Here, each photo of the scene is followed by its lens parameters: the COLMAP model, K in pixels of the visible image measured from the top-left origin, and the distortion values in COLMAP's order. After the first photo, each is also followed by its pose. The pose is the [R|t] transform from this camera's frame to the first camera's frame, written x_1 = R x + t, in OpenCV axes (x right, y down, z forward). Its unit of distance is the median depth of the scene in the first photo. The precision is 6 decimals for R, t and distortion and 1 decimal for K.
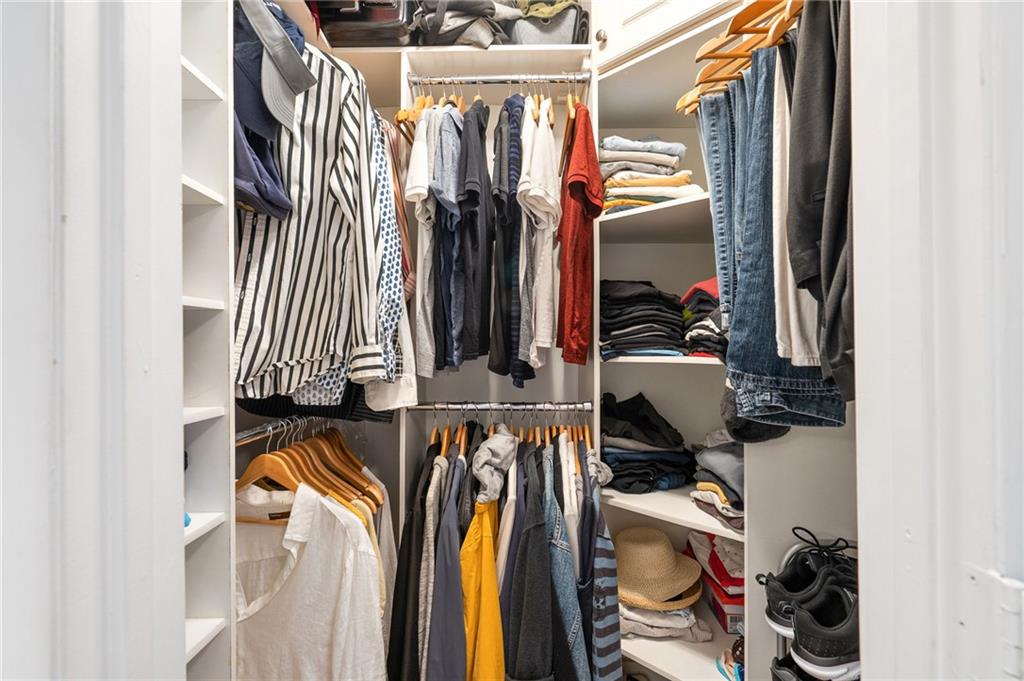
lens RADIAL K [[461.9, 0, 511.7], [0, 461.9, 343.8], [0, 0, 1]] dist [-0.004867, 0.001340]
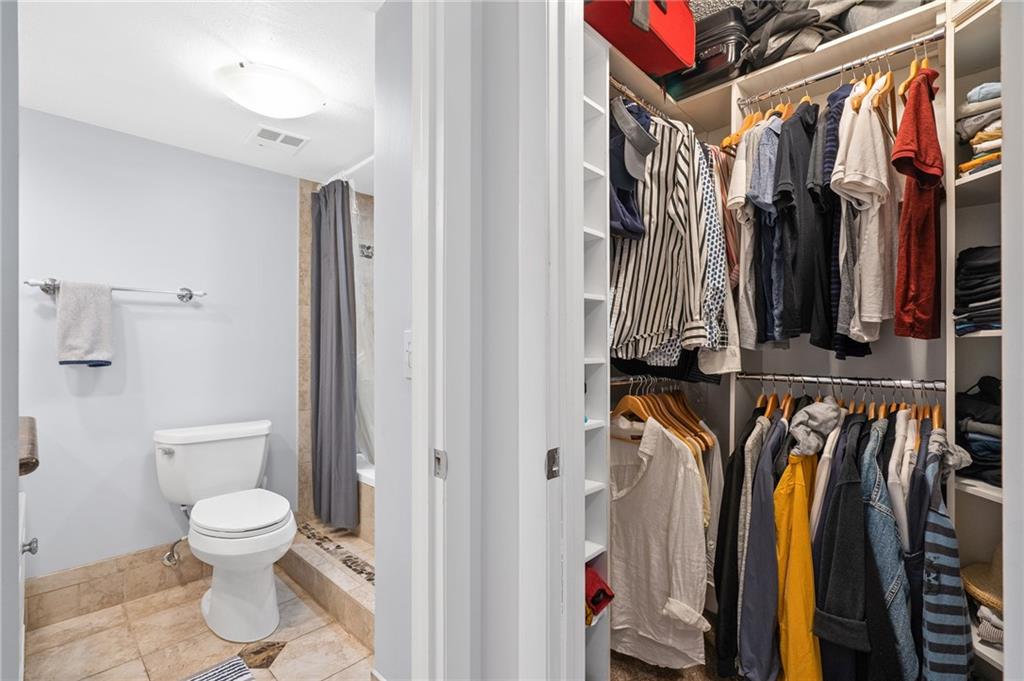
lens RADIAL K [[461.9, 0, 511.7], [0, 461.9, 343.8], [0, 0, 1]] dist [-0.004867, 0.001340]
pose [[0.715091, 0.003191, -0.699024, 0.236778], [-0.001039, 0.999993, 0.003501, 0.058925], [0.699031, -0.001777, 0.715090, -0.334759]]
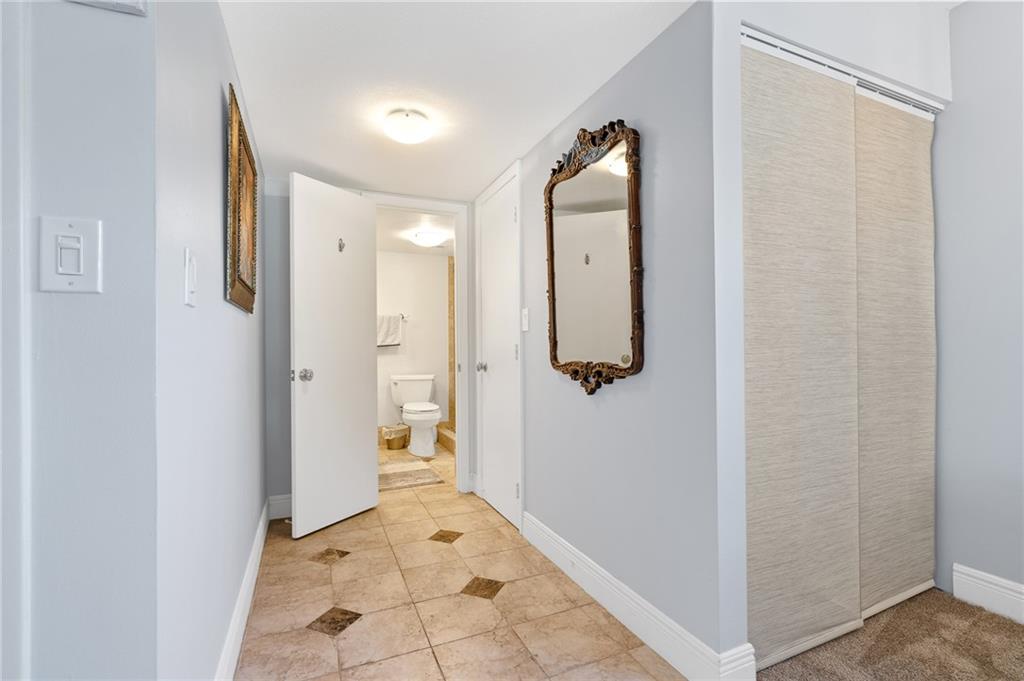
lens RADIAL K [[461.9, 0, 511.7], [0, 461.9, 343.8], [0, 0, 1]] dist [-0.004867, 0.001340]
pose [[0.397531, -0.002454, -0.917586, 2.800838], [0.009052, 0.999958, 0.001247, 0.134358], [0.917544, -0.008802, 0.397537, -0.766608]]
